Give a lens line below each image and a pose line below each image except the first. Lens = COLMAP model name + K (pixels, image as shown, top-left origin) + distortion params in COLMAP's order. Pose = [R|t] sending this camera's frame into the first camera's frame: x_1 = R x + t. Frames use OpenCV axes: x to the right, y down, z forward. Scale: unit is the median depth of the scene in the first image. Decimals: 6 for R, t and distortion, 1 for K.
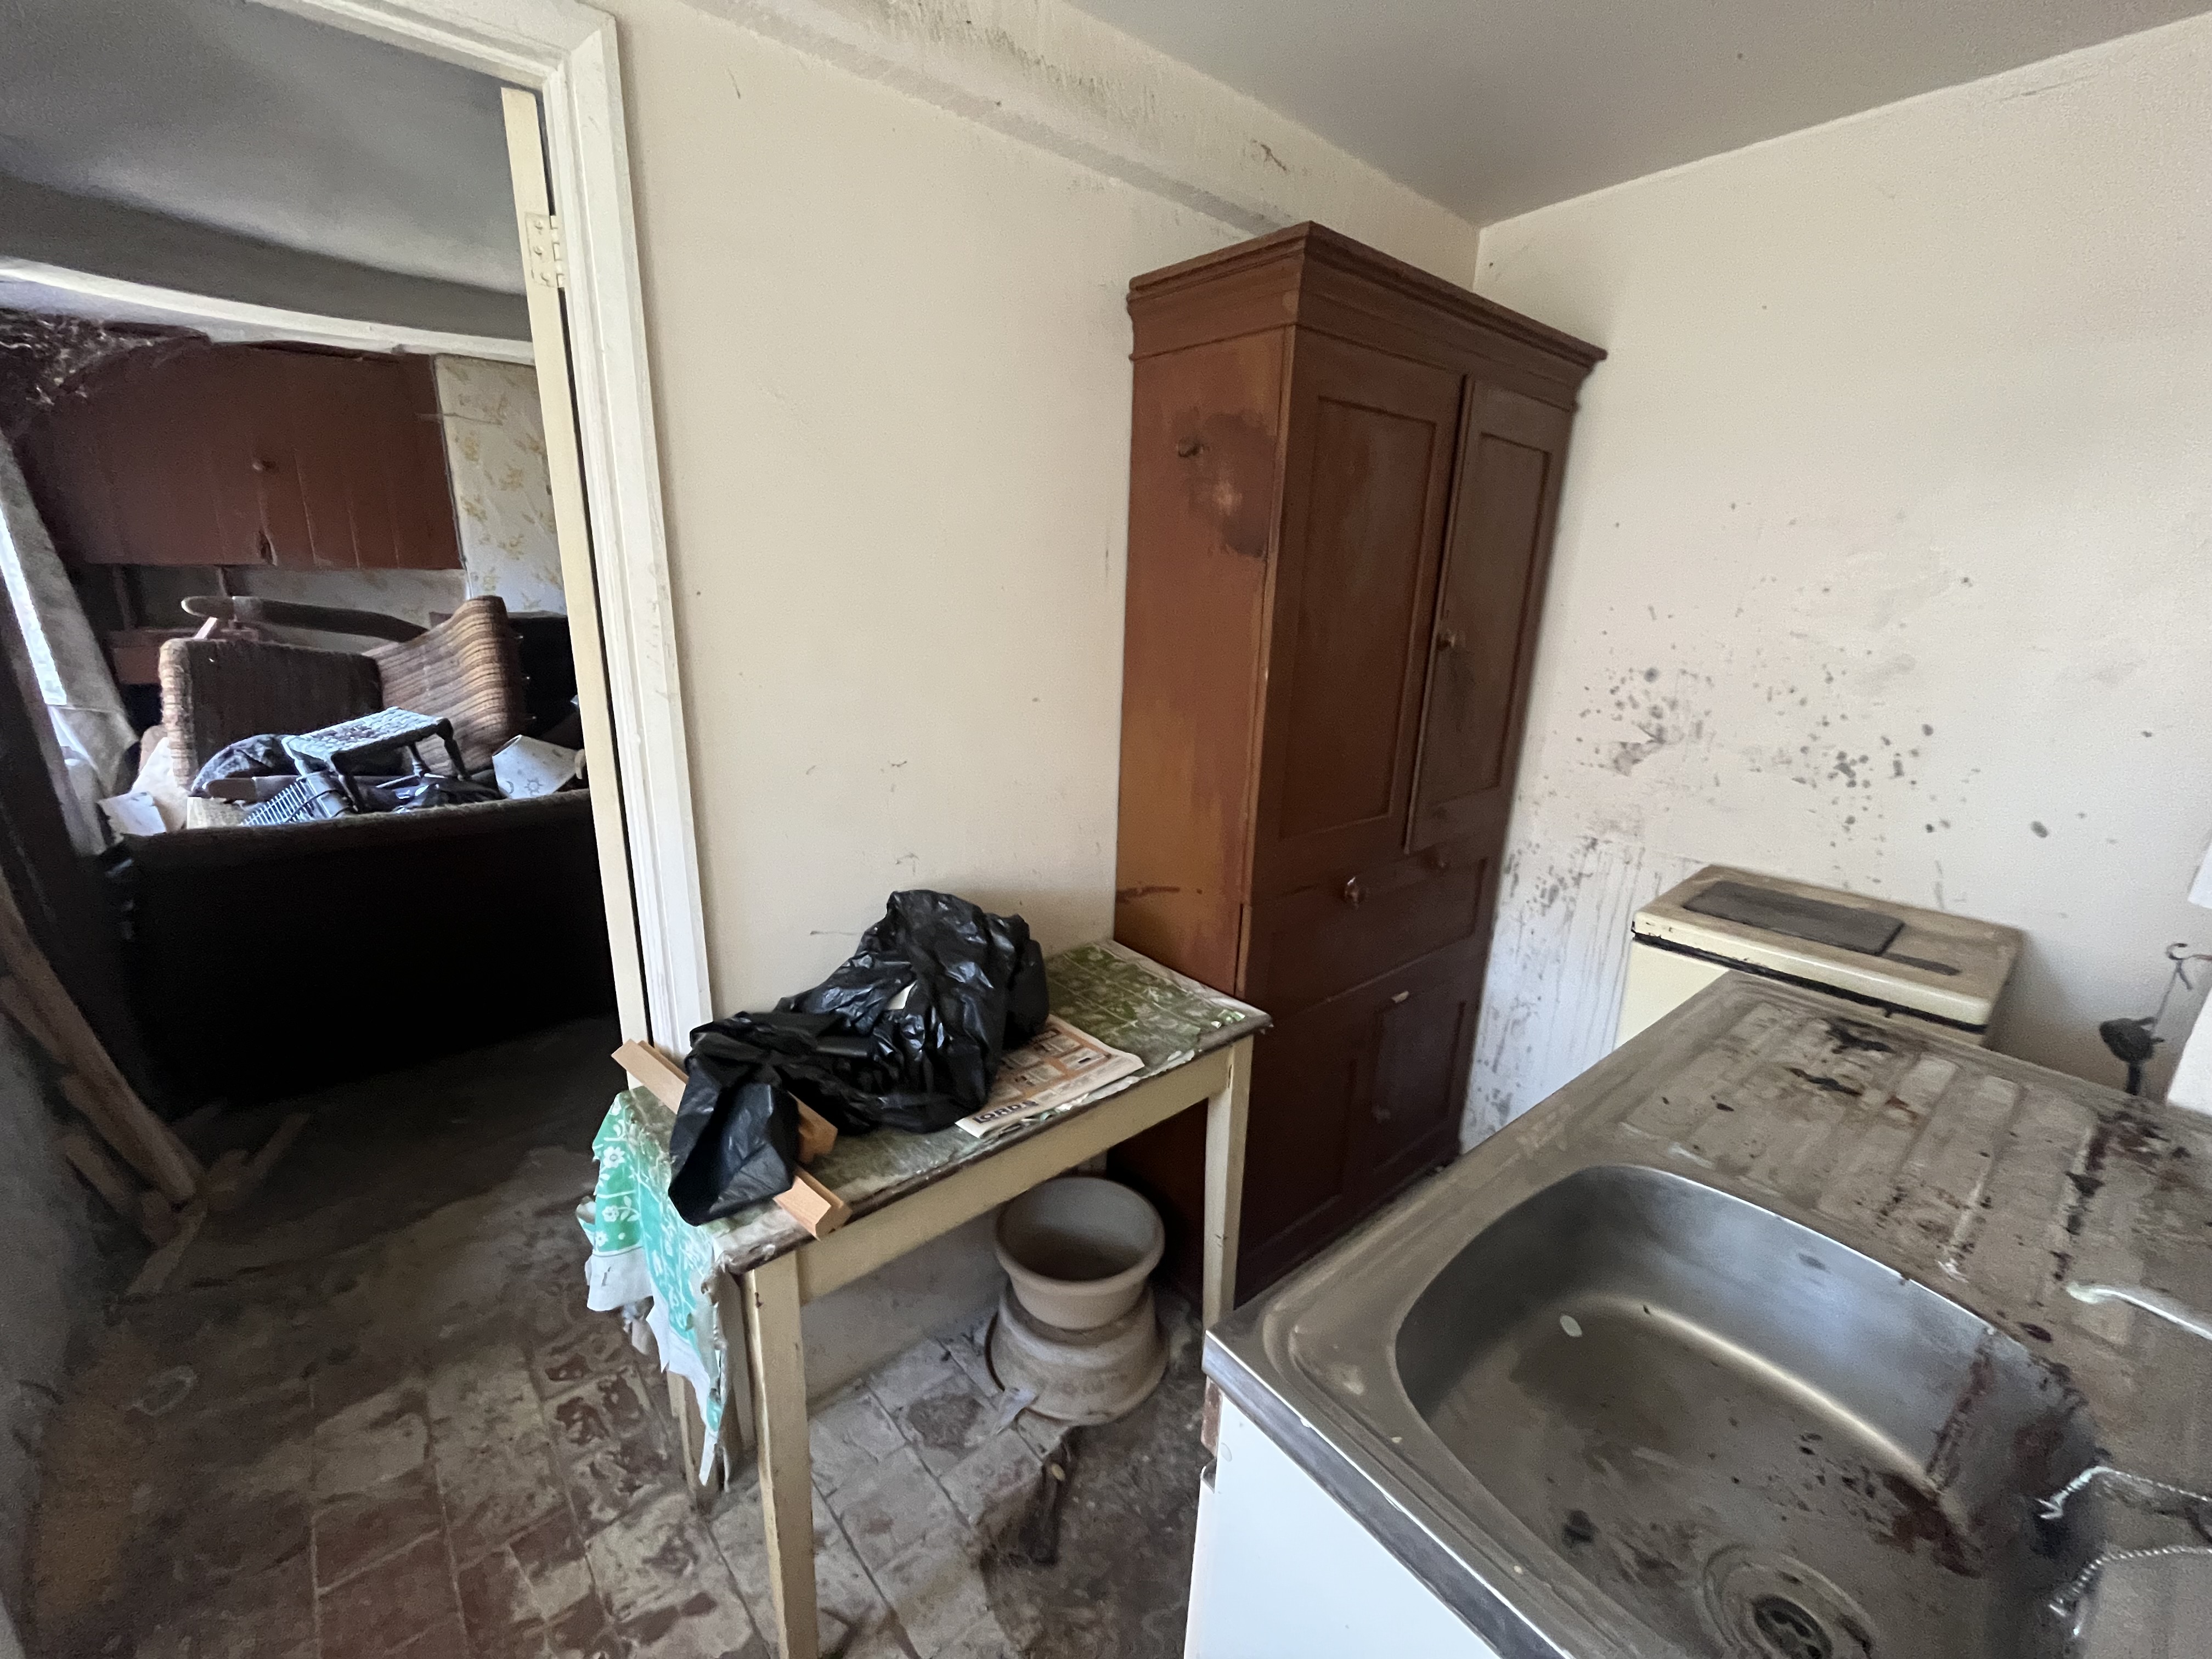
lens RADIAL K [[900.1, 0, 1102.8], [0, 900.1, 827.6], [0, 0, 1]] dist [-0.001098, -0.000433]
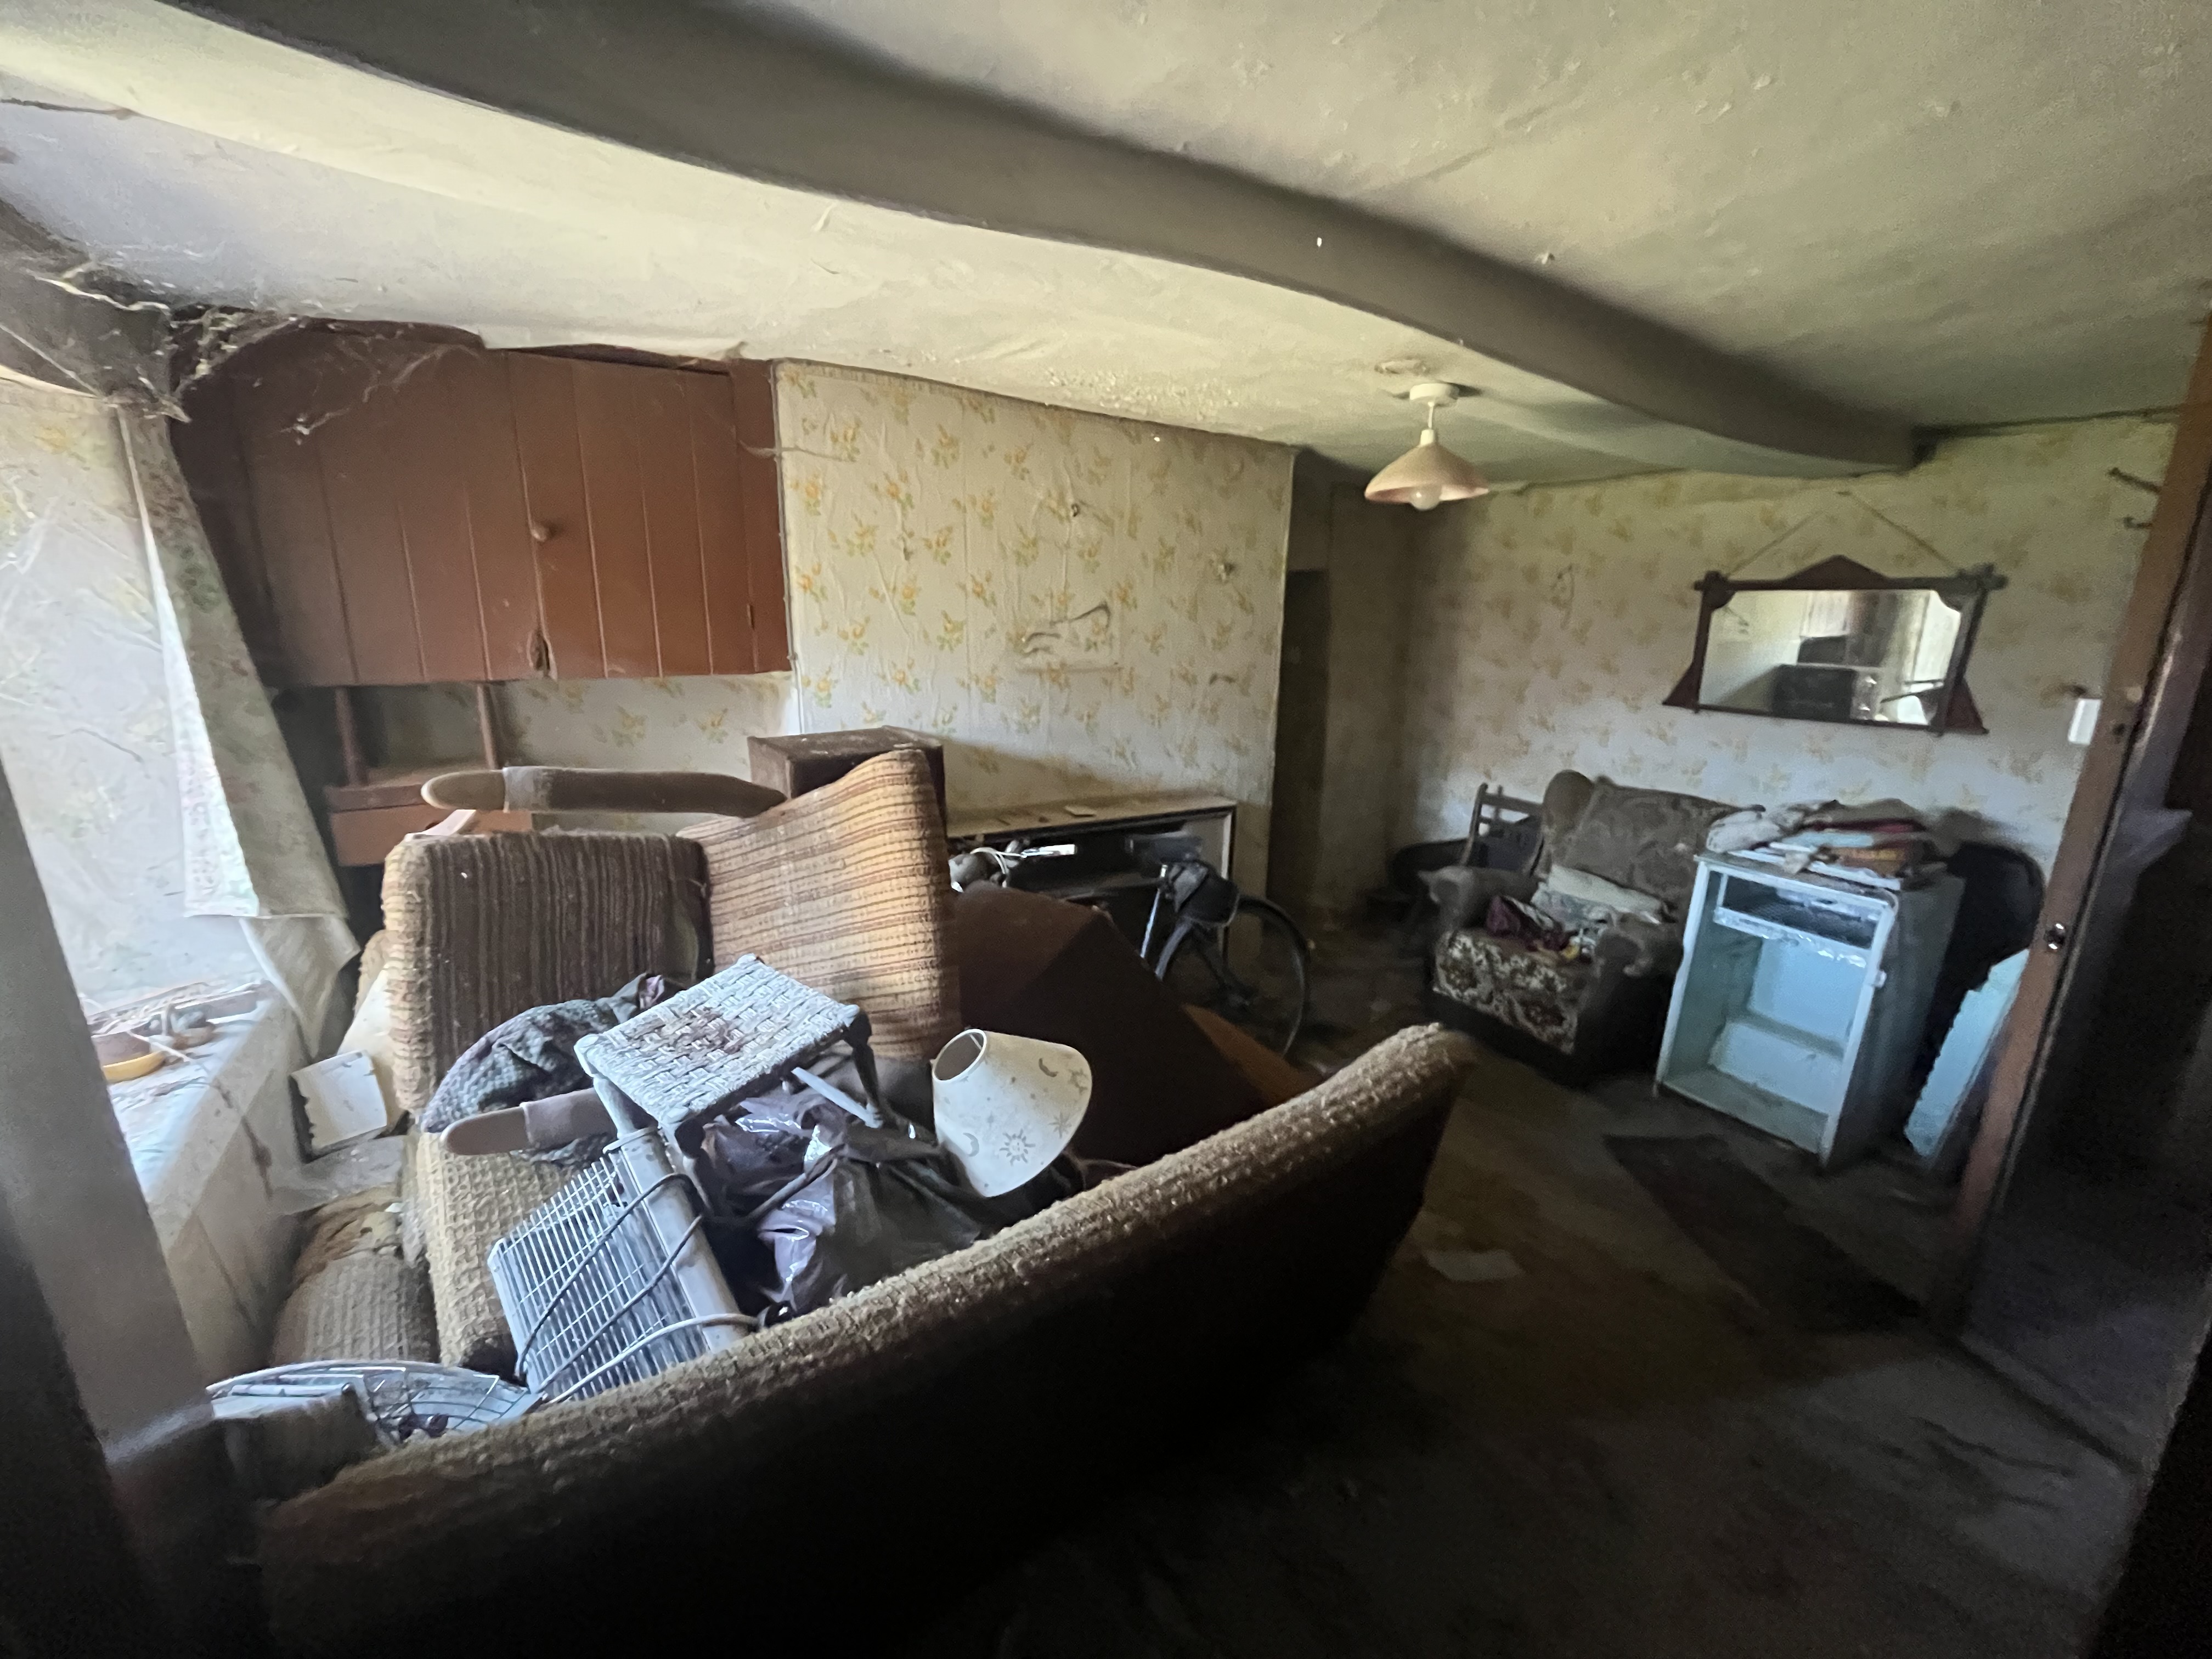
lens RADIAL K [[900.1, 0, 1107.8], [0, 900.1, 832.0], [0, 0, 1]] dist [-0.001098, -0.000433]
pose [[0.988401, 0.019021, -0.150674, -0.451096], [-0.023567, 0.999318, -0.028440, -0.185752], [0.150030, 0.031661, 0.988174, 0.445475]]
